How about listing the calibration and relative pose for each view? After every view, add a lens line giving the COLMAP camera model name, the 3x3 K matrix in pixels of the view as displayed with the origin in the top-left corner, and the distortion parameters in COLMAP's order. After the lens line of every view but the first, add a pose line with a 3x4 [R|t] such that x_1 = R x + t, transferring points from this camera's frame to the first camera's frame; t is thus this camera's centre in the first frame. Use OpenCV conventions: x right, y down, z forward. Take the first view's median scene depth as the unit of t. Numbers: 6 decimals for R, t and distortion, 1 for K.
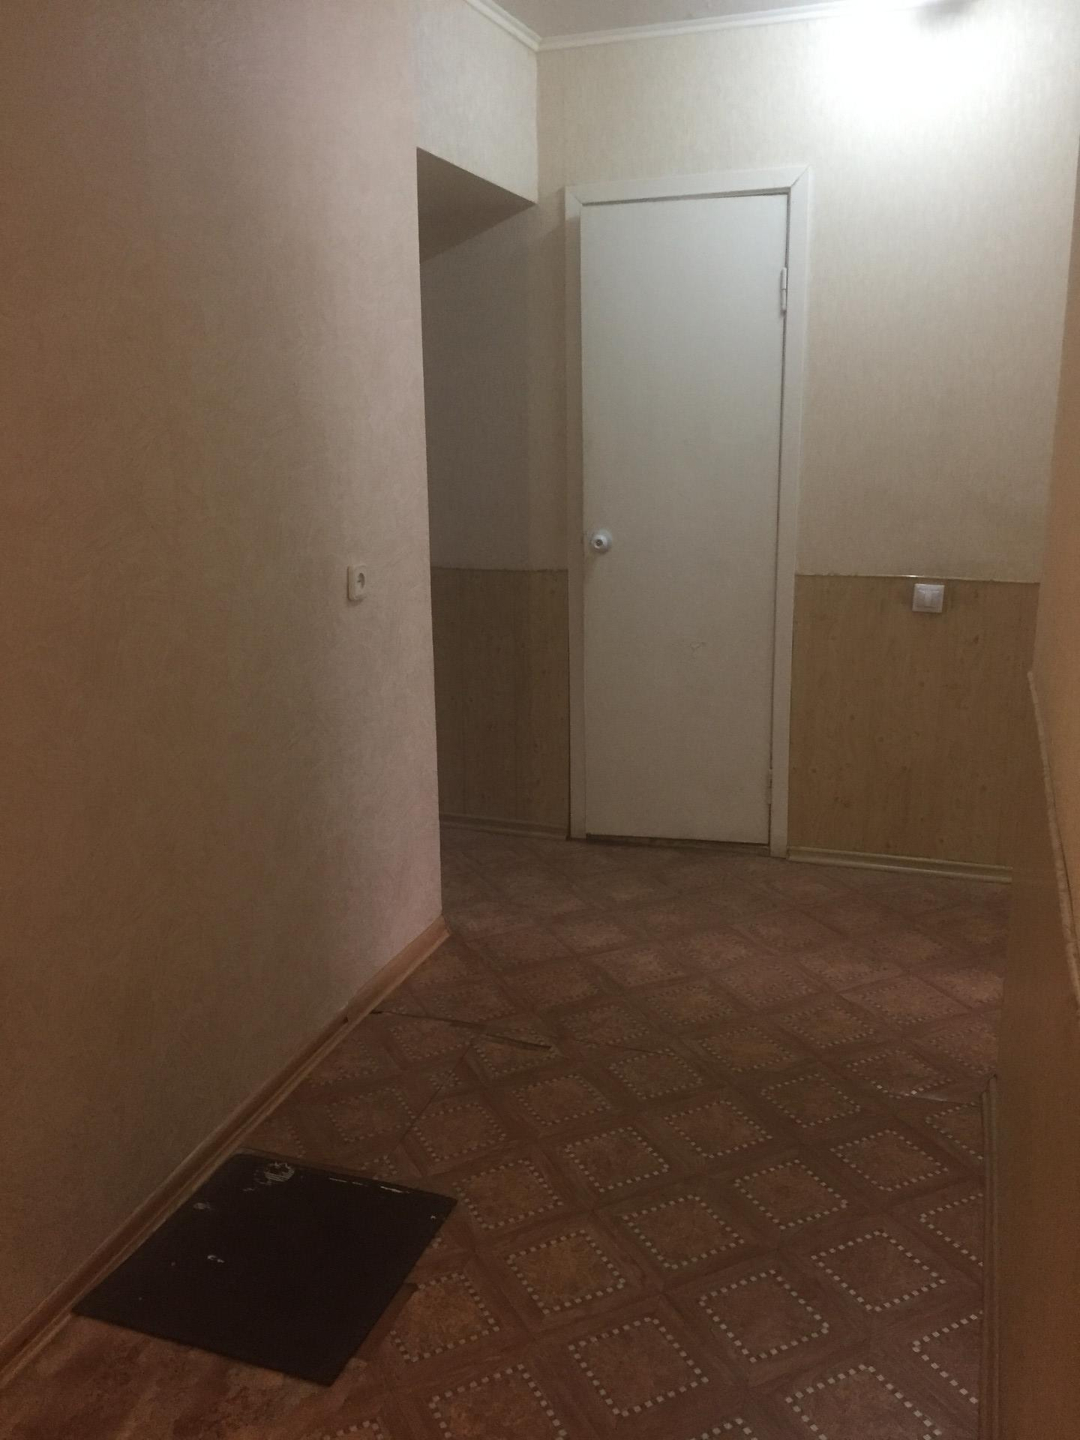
lens RADIAL K [[1237.7, 0, 532.3], [0, 1237.7, 723.7], [0, 0, 1]] dist [0.040043, -0.005417]
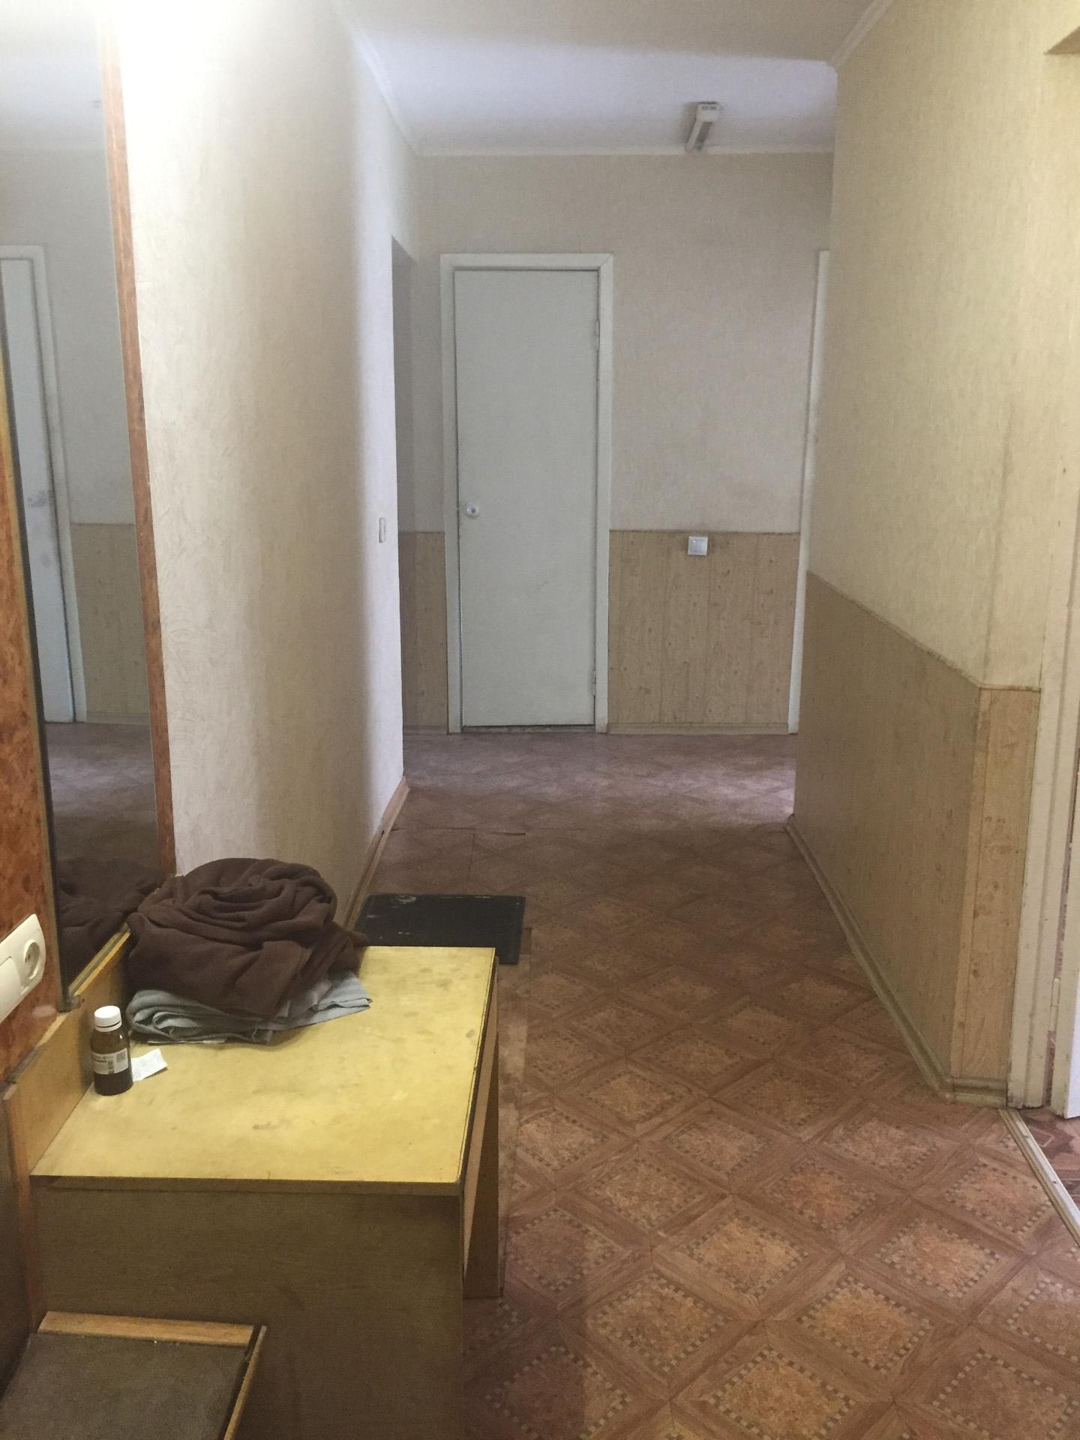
lens RADIAL K [[1237.7, 0, 546.6], [0, 1237.7, 717.2], [0, 0, 1]] dist [0.040043, -0.005417]
pose [[0.948495, -0.058382, 0.311368, -0.354502], [0.059040, 0.998229, 0.007320, 0.089225], [-0.311243, 0.011440, 0.950261, -0.383843]]
